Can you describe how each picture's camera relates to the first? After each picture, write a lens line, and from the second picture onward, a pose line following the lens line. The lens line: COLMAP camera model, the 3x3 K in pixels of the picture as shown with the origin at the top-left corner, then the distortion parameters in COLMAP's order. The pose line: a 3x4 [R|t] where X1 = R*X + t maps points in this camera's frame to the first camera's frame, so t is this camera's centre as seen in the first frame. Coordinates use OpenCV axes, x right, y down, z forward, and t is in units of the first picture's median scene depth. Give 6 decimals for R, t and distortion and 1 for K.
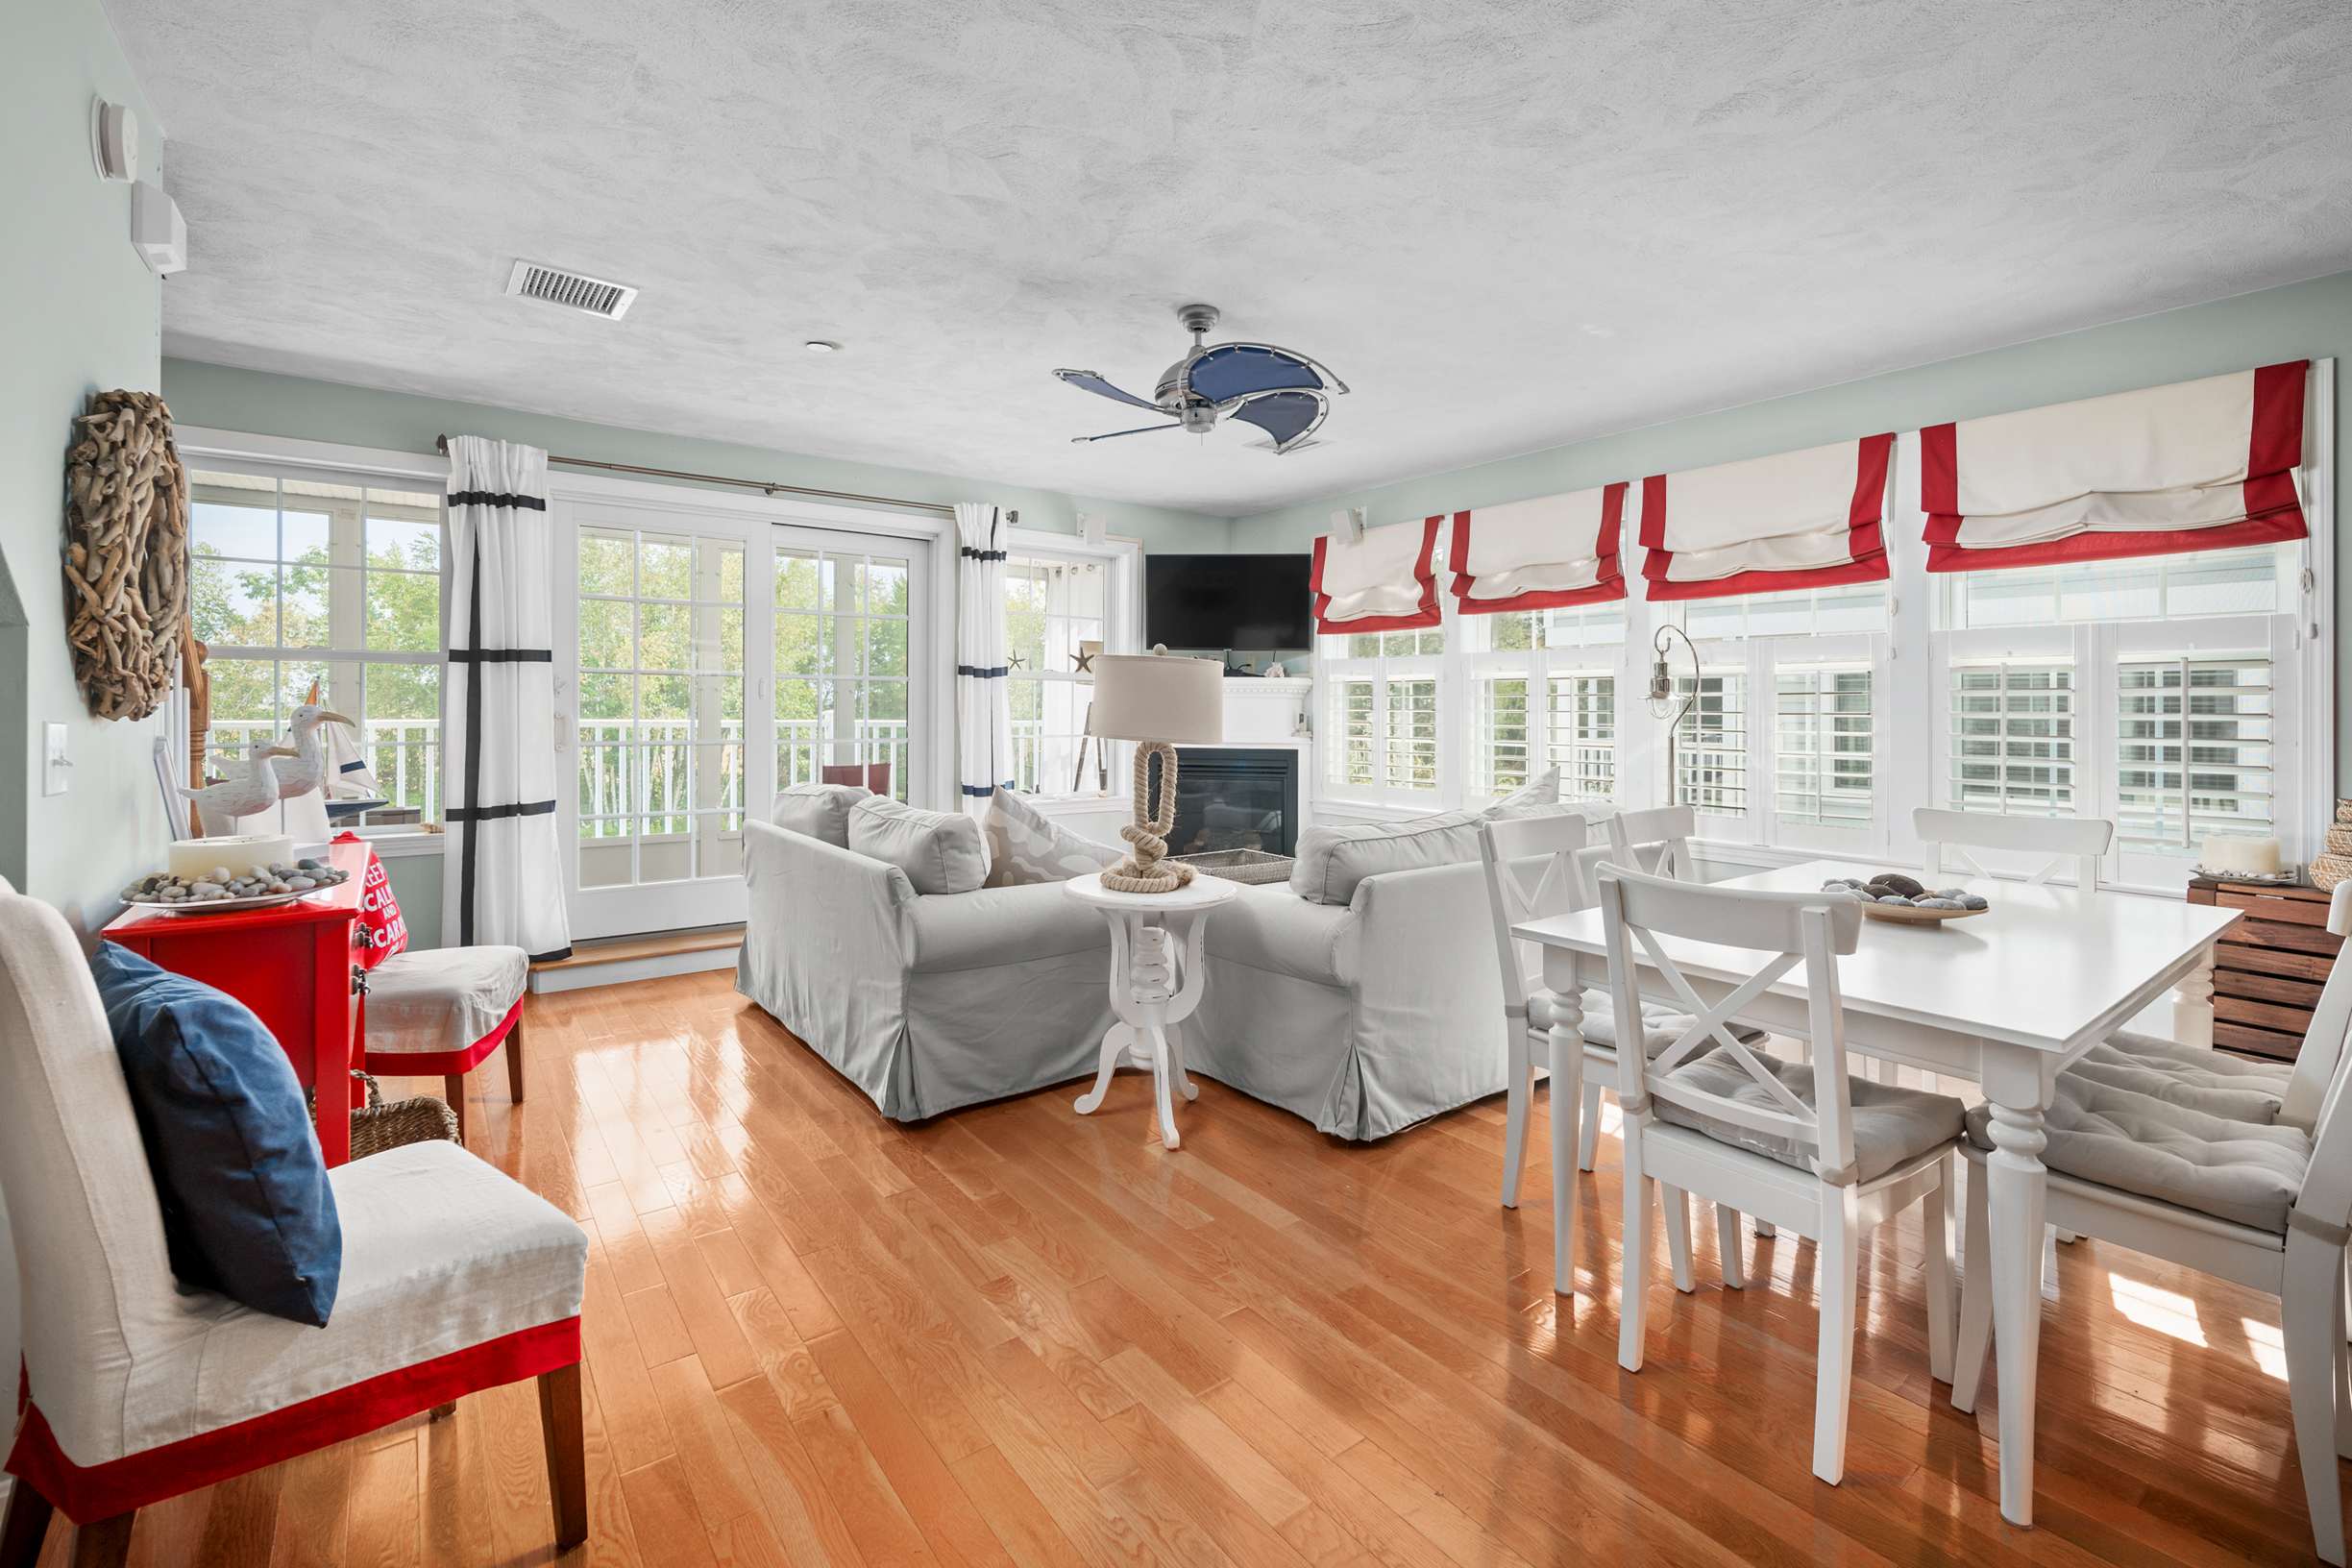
lens RADIAL K [[1035.0, 0, 1178.6], [0, 1035.0, 702.9], [0, 0, 1]] dist [0.004634, -0.000961]
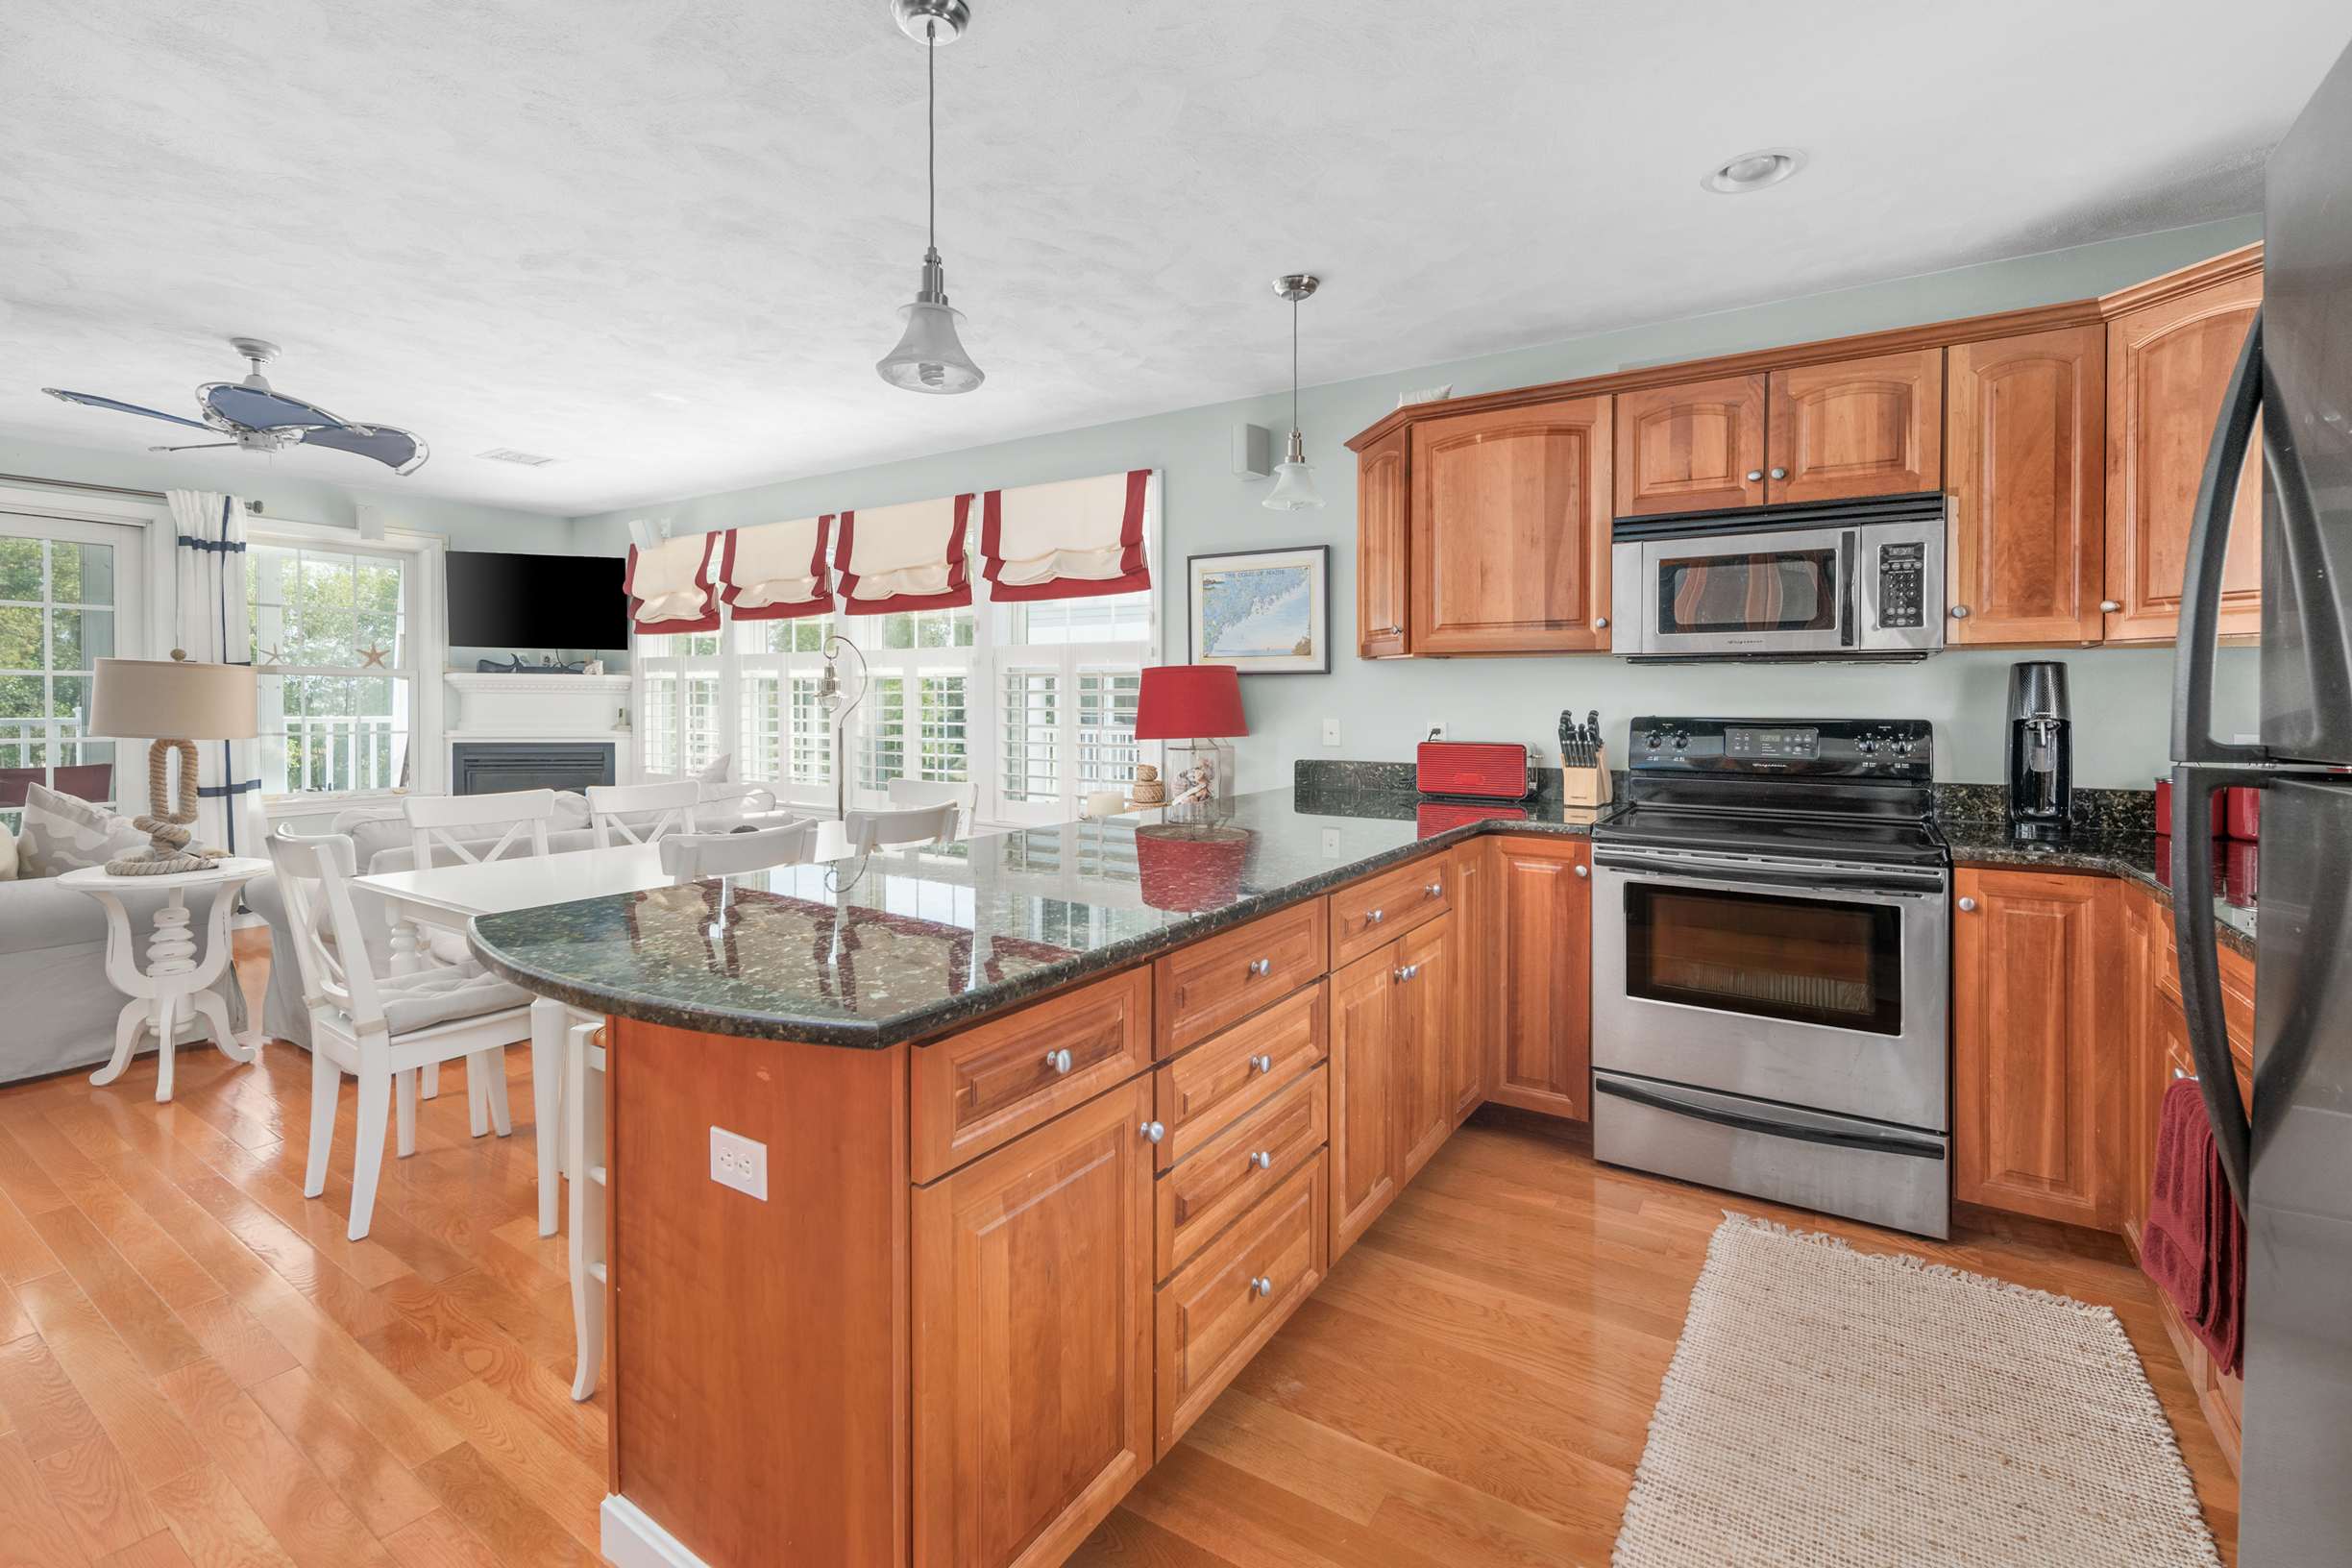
lens RADIAL K [[1035.0, 0, 1166.8], [0, 1035.0, 715.0], [0, 0, 1]] dist [0.004634, -0.000961]
pose [[0.938945, -0.007145, 0.343993, 0.388738], [0.000420, 0.999807, 0.019622, -0.005723], [-0.344067, -0.018280, 0.938767, -0.259385]]
